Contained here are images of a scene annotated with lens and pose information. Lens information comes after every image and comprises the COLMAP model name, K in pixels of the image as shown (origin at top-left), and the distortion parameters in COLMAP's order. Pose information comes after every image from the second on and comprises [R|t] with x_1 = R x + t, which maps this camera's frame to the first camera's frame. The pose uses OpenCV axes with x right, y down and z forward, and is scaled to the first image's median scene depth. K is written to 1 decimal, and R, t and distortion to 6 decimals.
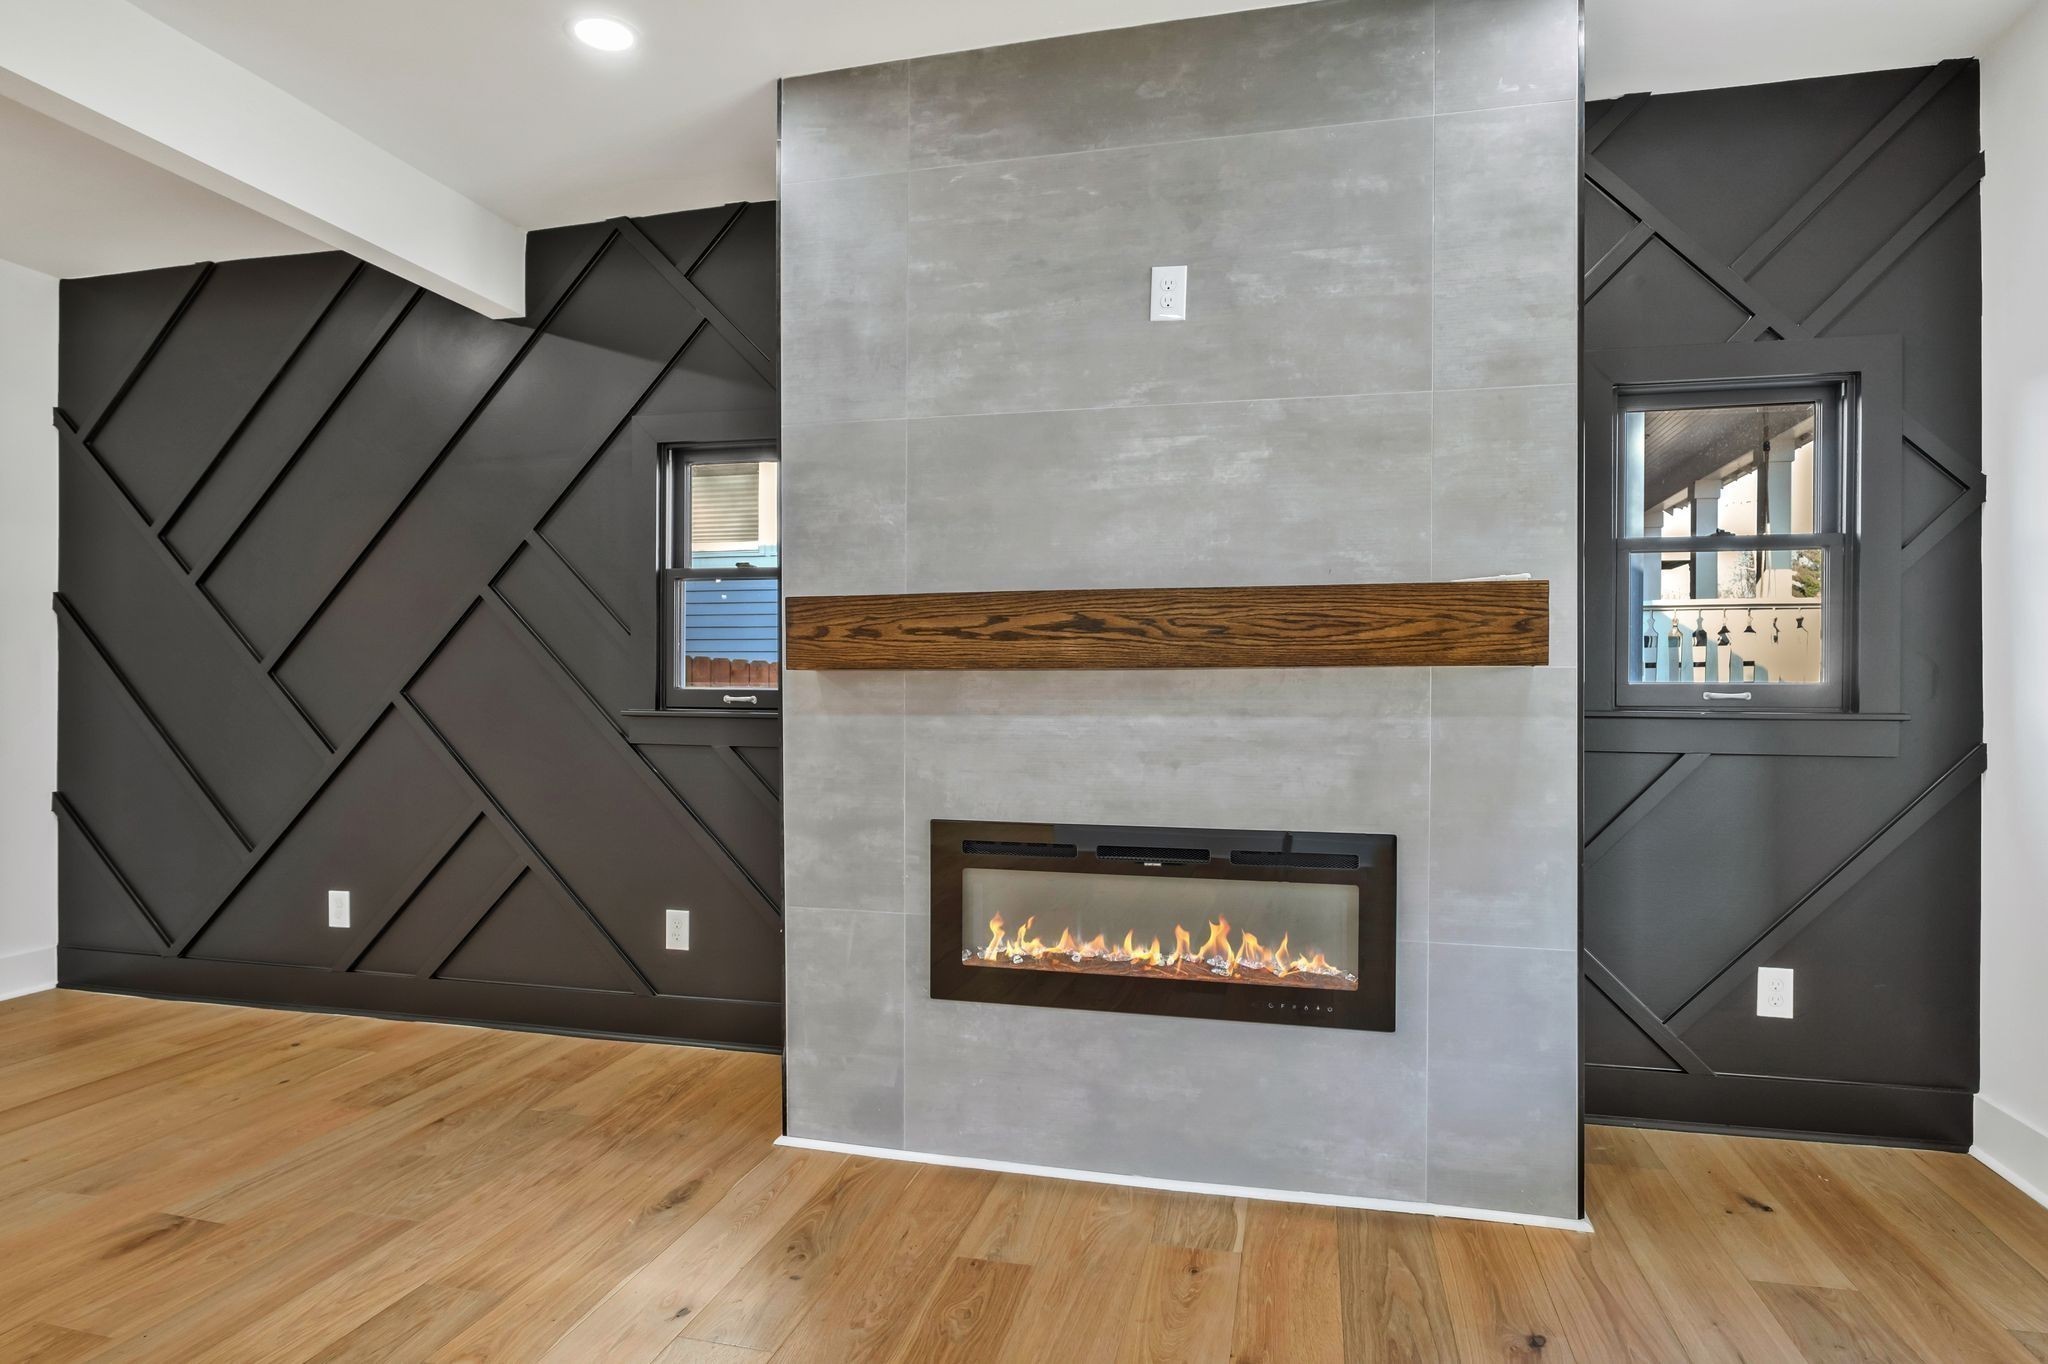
lens RADIAL K [[1123.1, 0, 1028.8], [0, 1123.1, 692.8], [0, 0, 1]] dist [-0.007434, -0.000443]
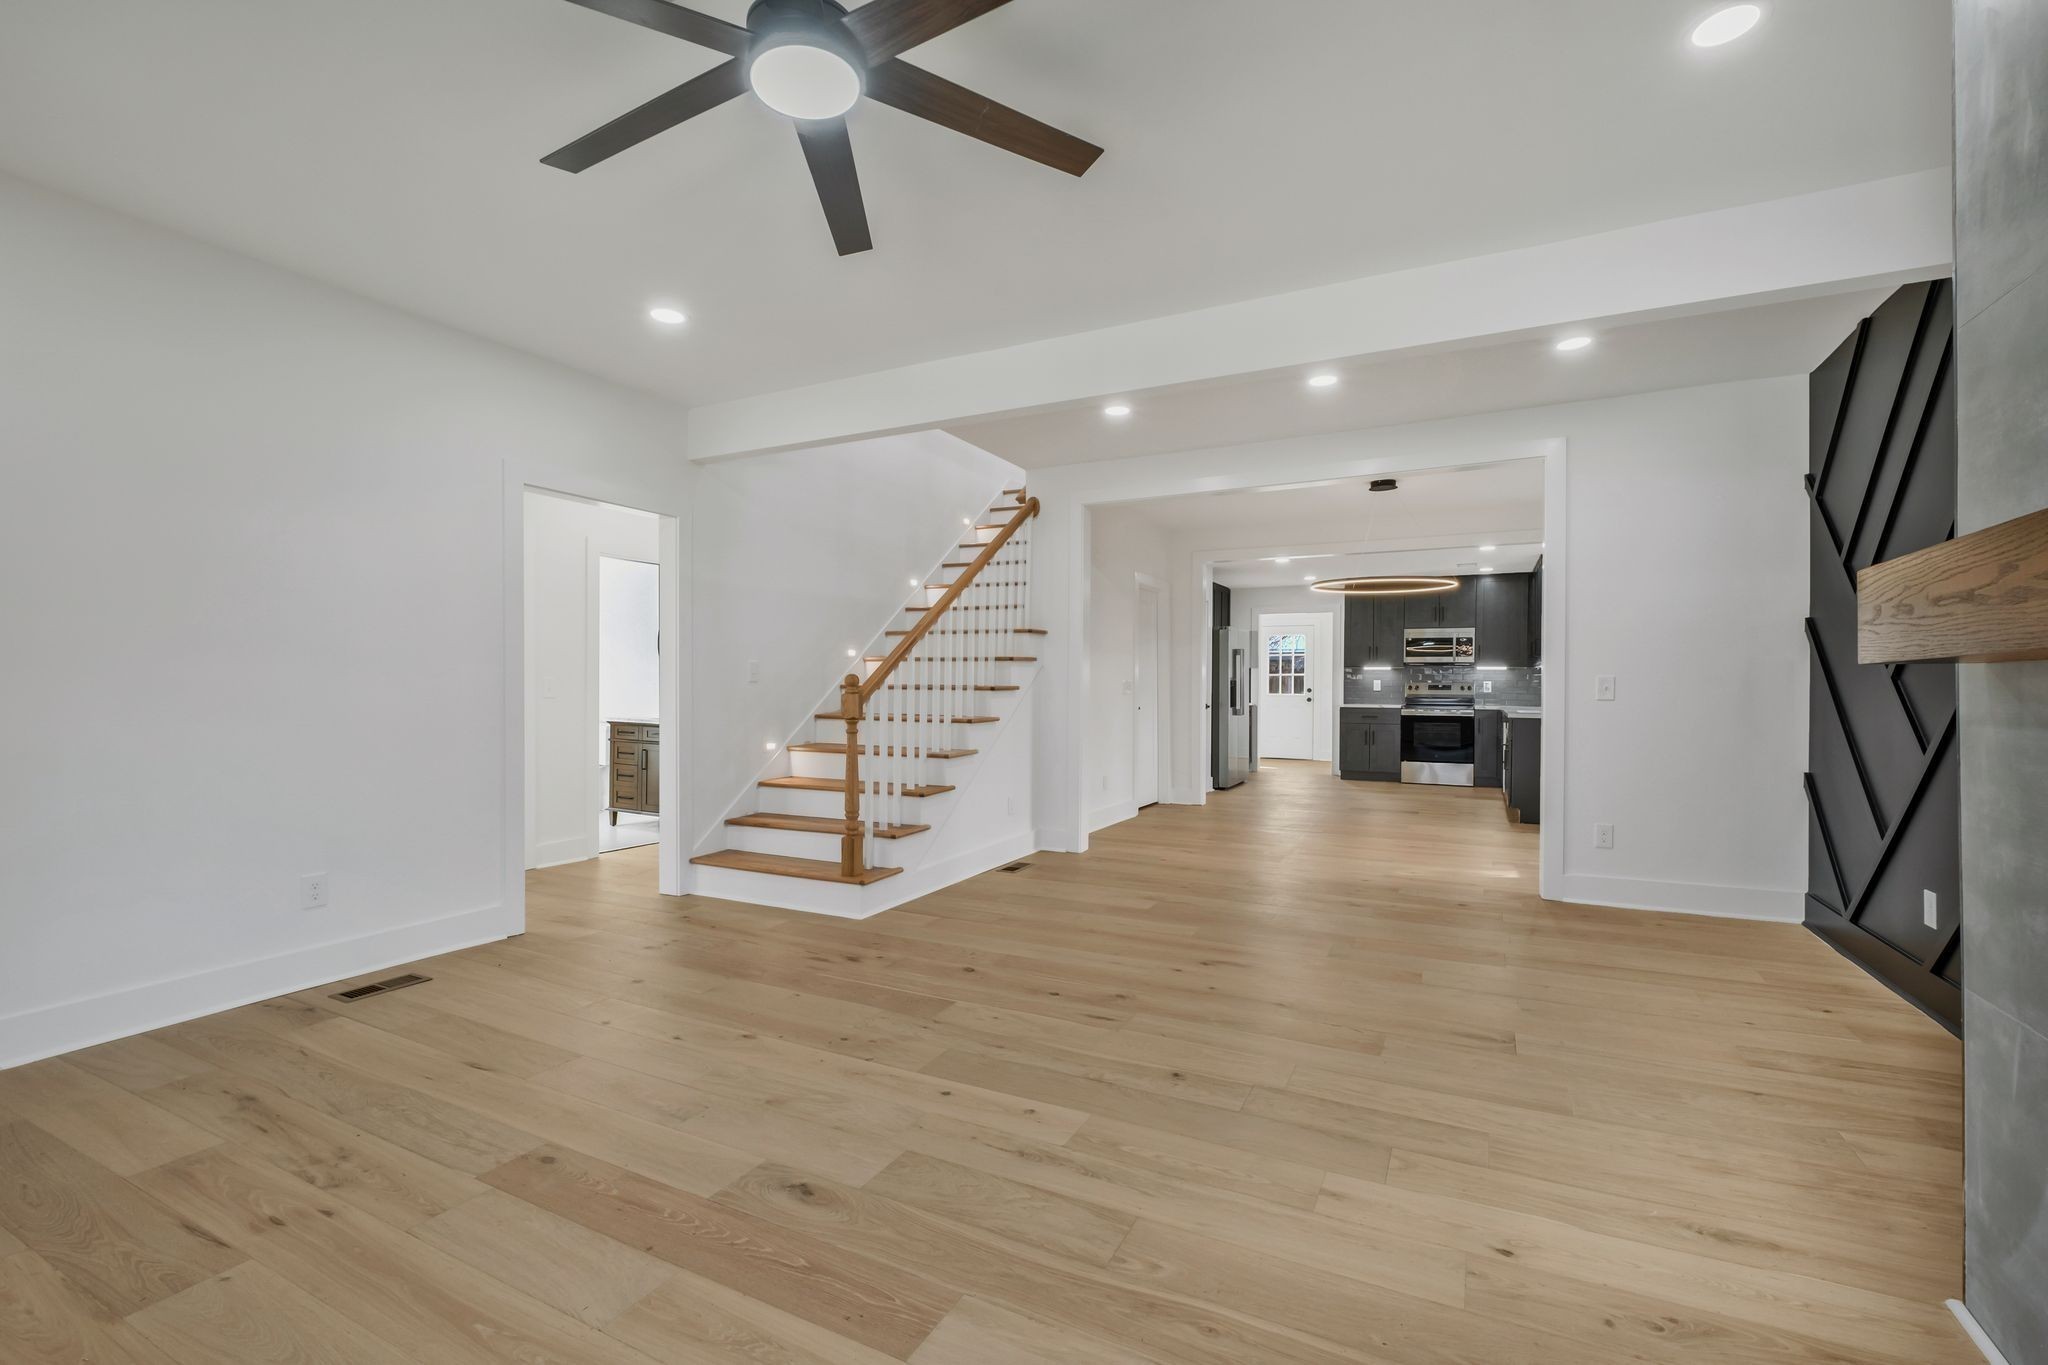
lens RADIAL K [[884.5, 0, 1029.3], [0, 884.5, 688.1], [0, 0, 1]] dist [-0.004152, -0.000494]
pose [[-0.227632, -0.005344, -0.973732, 0.508945], [-0.007670, 0.999964, -0.003695, 0.002600], [0.973717, 0.006628, -0.227665, 0.572601]]
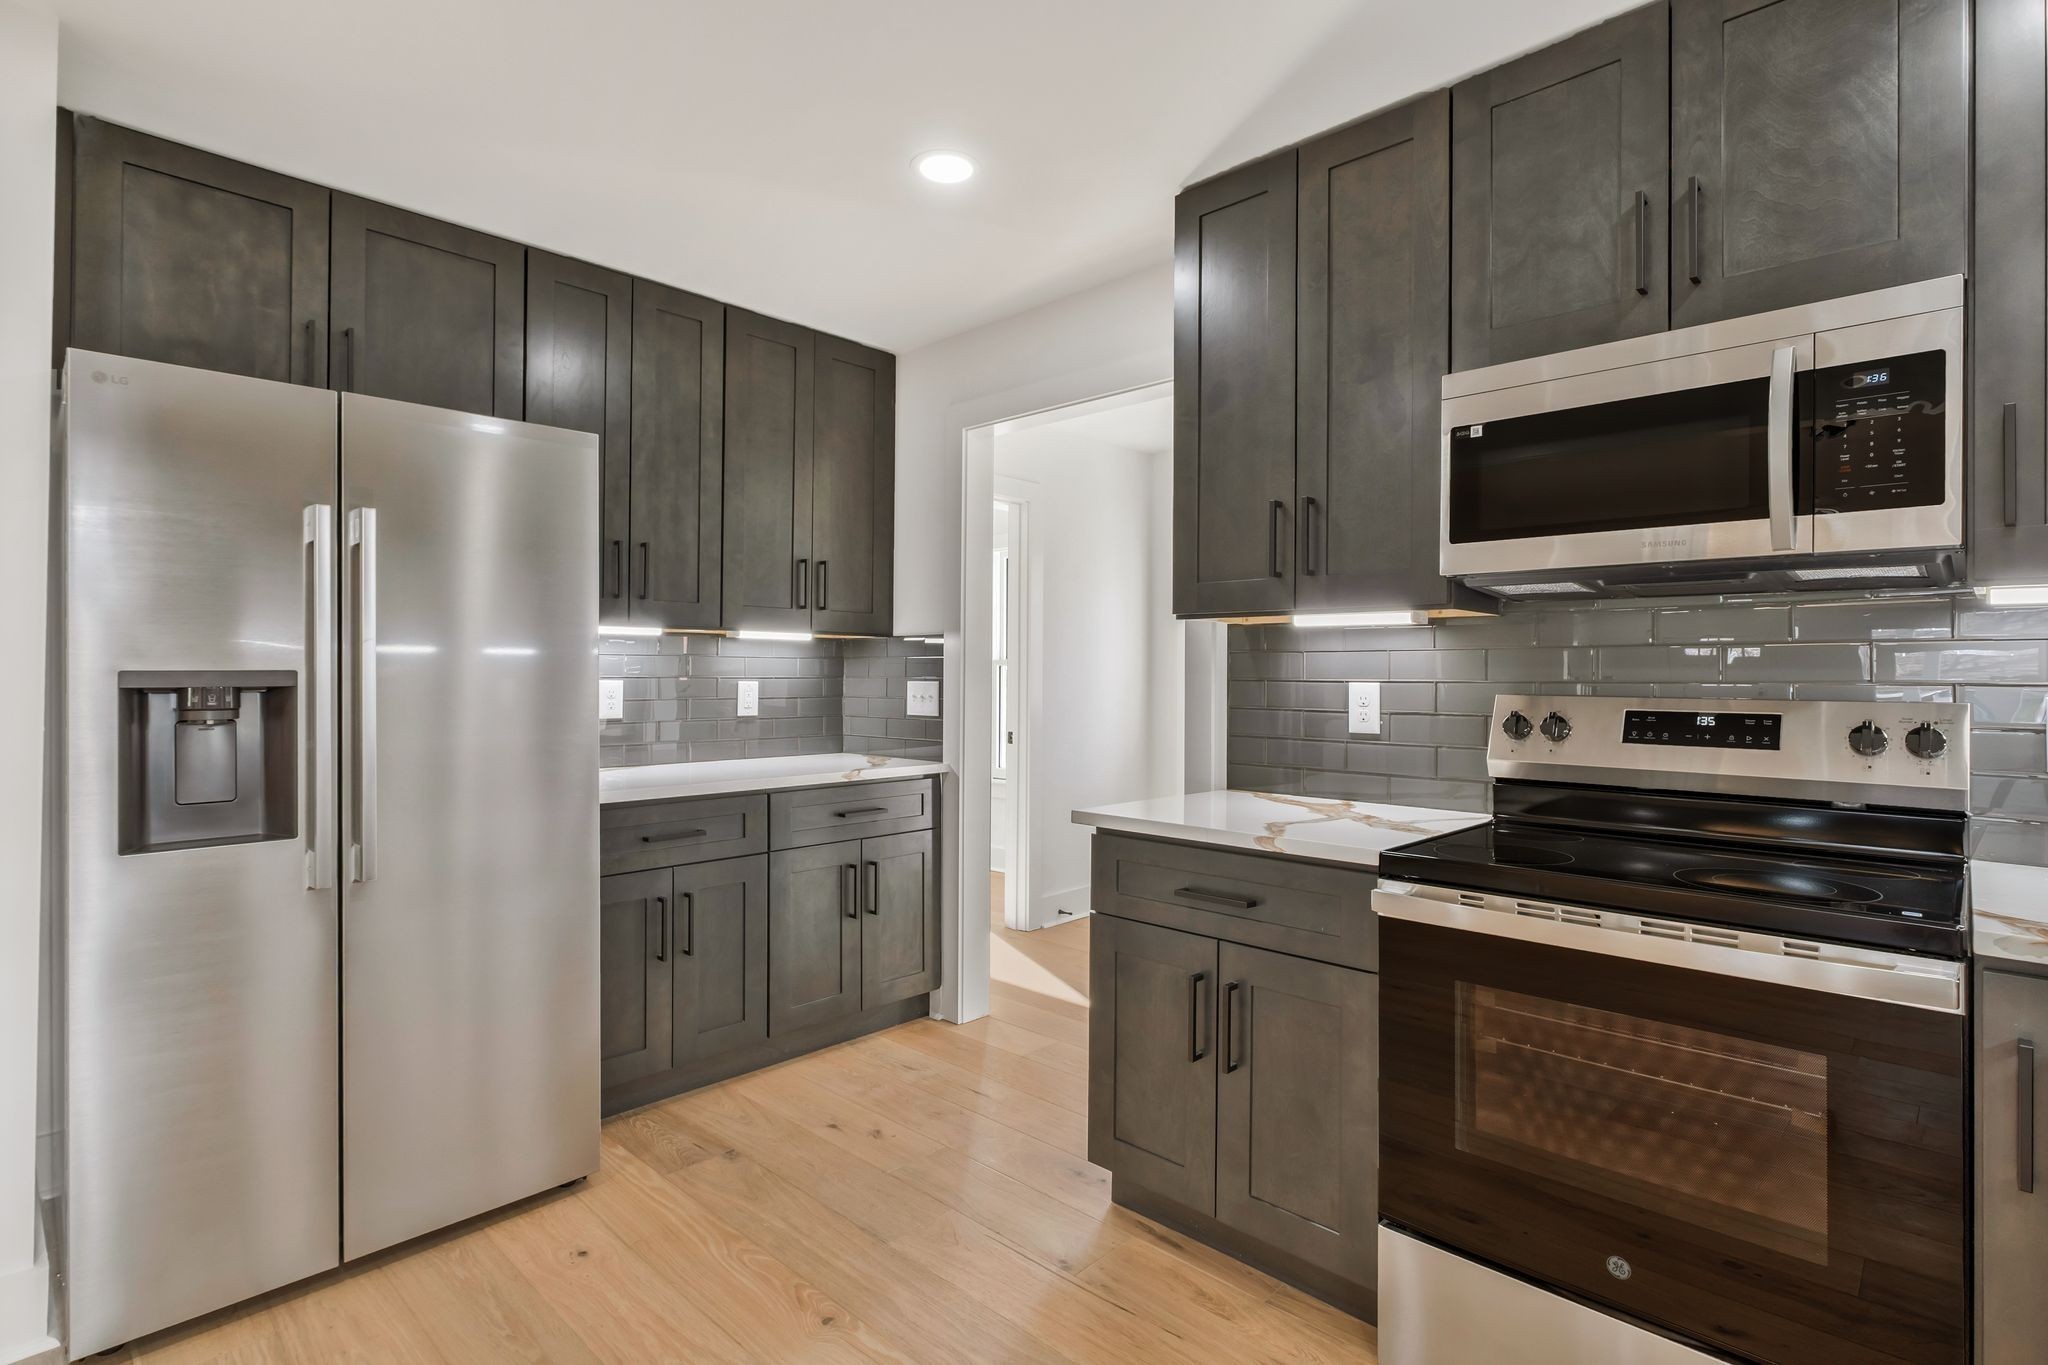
lens RADIAL K [[1003.1, 0, 1021.1], [0, 1003.1, 668.9], [0, 0, 1]] dist [-0.003122, -0.000320]
pose [[-0.500844, -0.005582, -0.865519, -3.025535], [-0.003078, 0.999984, -0.004668, -0.069329], [0.865532, 0.000326, -0.500854, 1.429927]]
